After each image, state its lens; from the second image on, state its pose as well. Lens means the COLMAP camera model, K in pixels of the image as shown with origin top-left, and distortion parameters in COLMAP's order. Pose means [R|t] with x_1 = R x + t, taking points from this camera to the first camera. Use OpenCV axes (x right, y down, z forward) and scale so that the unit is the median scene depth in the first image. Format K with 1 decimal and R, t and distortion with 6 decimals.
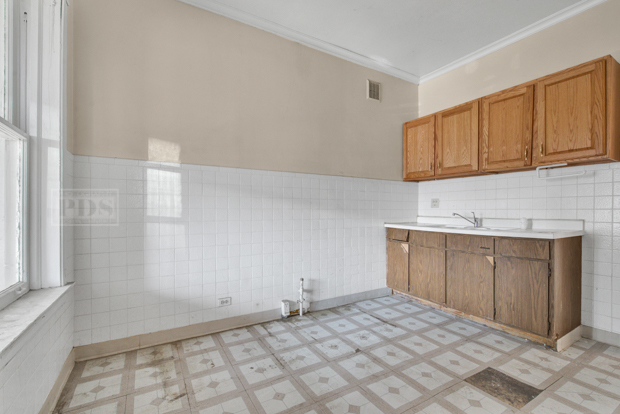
lens RADIAL K [[278.9, 0, 312.2], [0, 278.9, 210.2], [0, 0, 1]] dist [0.000880, 0.000203]
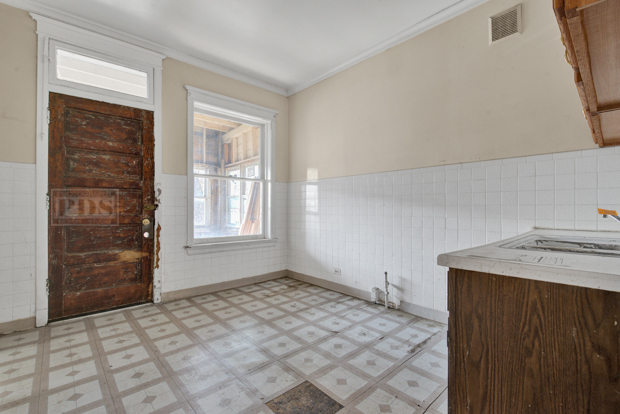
lens RADIAL K [[278.9, 0, 312.2], [0, 278.9, 210.2], [0, 0, 1]] dist [0.000880, 0.000203]
pose [[0.201419, 0.000193, -0.979505, 1.158890], [-0.004722, 0.999989, -0.000773, 0.016857], [0.979494, 0.004781, 0.201417, 0.640230]]
